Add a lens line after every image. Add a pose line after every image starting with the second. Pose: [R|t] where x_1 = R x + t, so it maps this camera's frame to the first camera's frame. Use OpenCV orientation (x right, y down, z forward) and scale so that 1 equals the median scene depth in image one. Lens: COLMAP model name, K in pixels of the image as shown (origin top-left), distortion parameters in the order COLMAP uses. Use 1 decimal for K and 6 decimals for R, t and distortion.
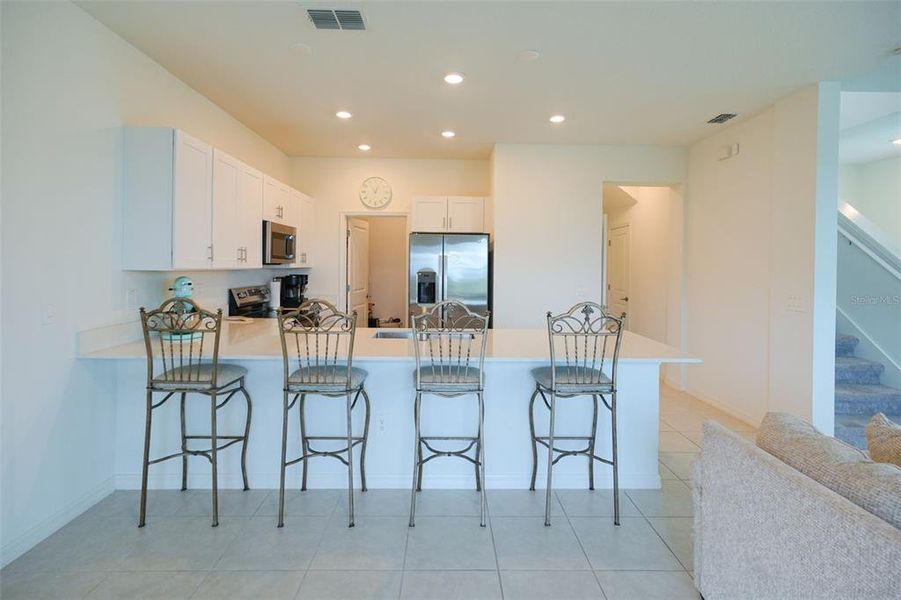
lens RADIAL K [[513.7, 0, 482.2], [0, 513.7, 260.1], [0, 0, 1]] dist [-0.019764, 0.009207]
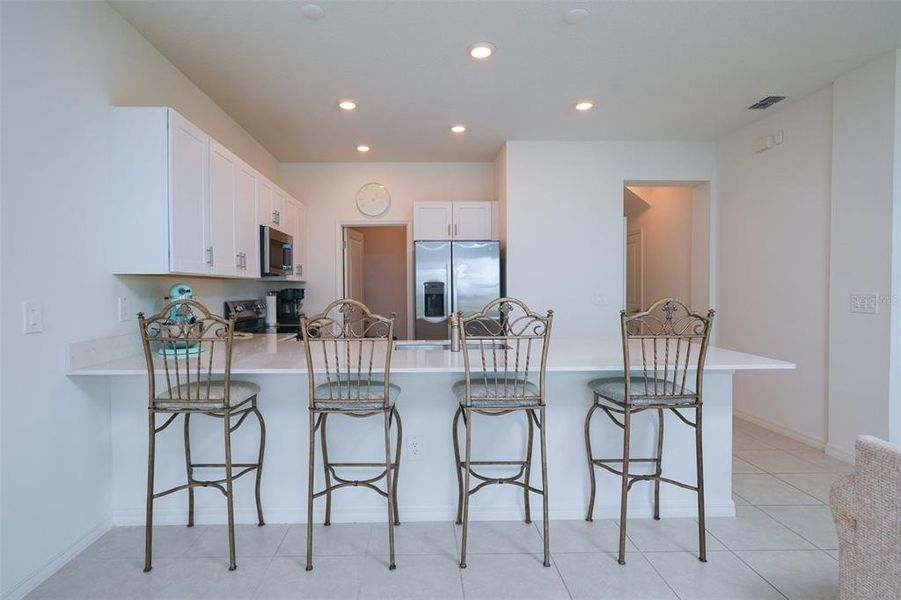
lens RADIAL K [[513.7, 0, 445.8], [0, 513.7, 292.9], [0, 0, 1]] dist [-0.019764, 0.009207]
pose [[0.999703, -0.018191, -0.016230, -0.130213], [0.018461, 0.999691, 0.016628, 0.048234], [0.015923, -0.016922, 0.999730, 0.146051]]
